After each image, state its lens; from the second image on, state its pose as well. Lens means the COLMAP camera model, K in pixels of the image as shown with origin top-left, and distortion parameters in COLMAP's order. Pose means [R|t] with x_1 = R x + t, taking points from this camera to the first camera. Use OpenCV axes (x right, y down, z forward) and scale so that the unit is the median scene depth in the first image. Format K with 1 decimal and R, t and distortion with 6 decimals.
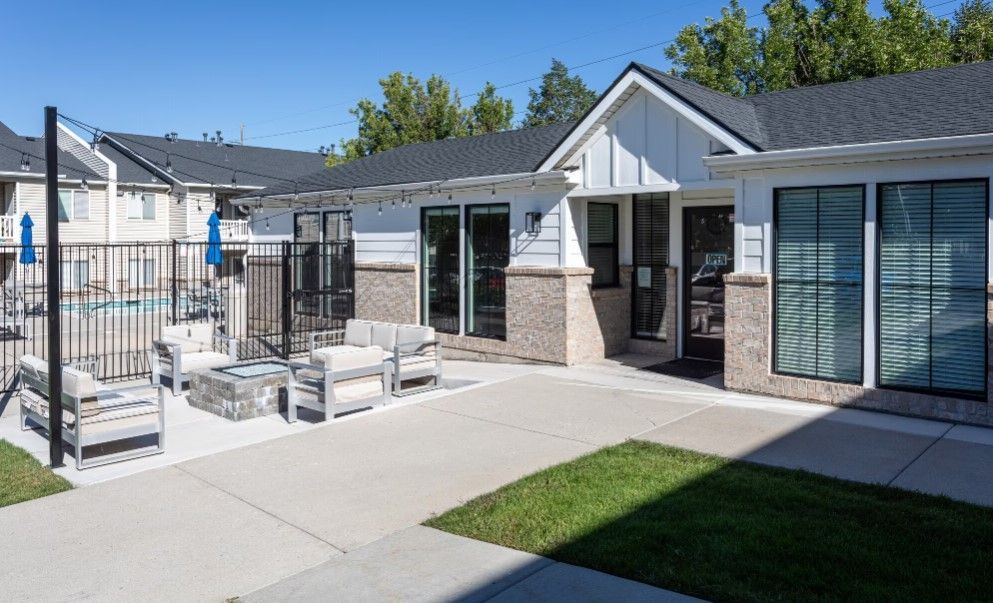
lens RADIAL K [[720.9, 0, 496.5], [0, 720.9, 301.5], [0, 0, 1]] dist [-0.007694, -0.001772]
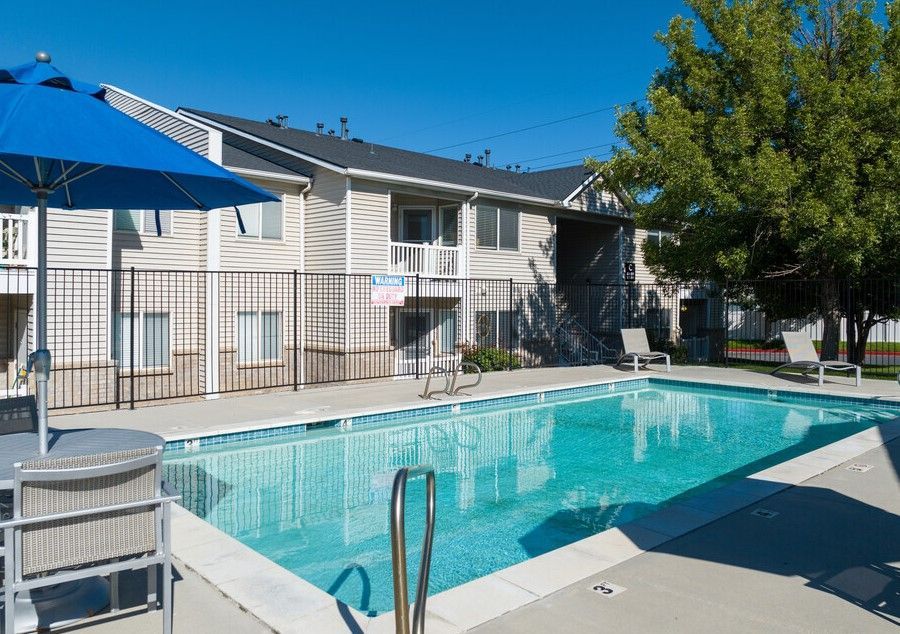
lens RADIAL K [[720.1, 0, 450.0], [0, 720.1, 317.0], [0, 0, 1]] dist [0.008382, 0.001381]
pose [[0.997763, 0.012007, -0.065771, -0.310956], [-0.016091, 0.997951, -0.061930, -0.023720], [0.064893, 0.062850, 0.995911, 0.468603]]
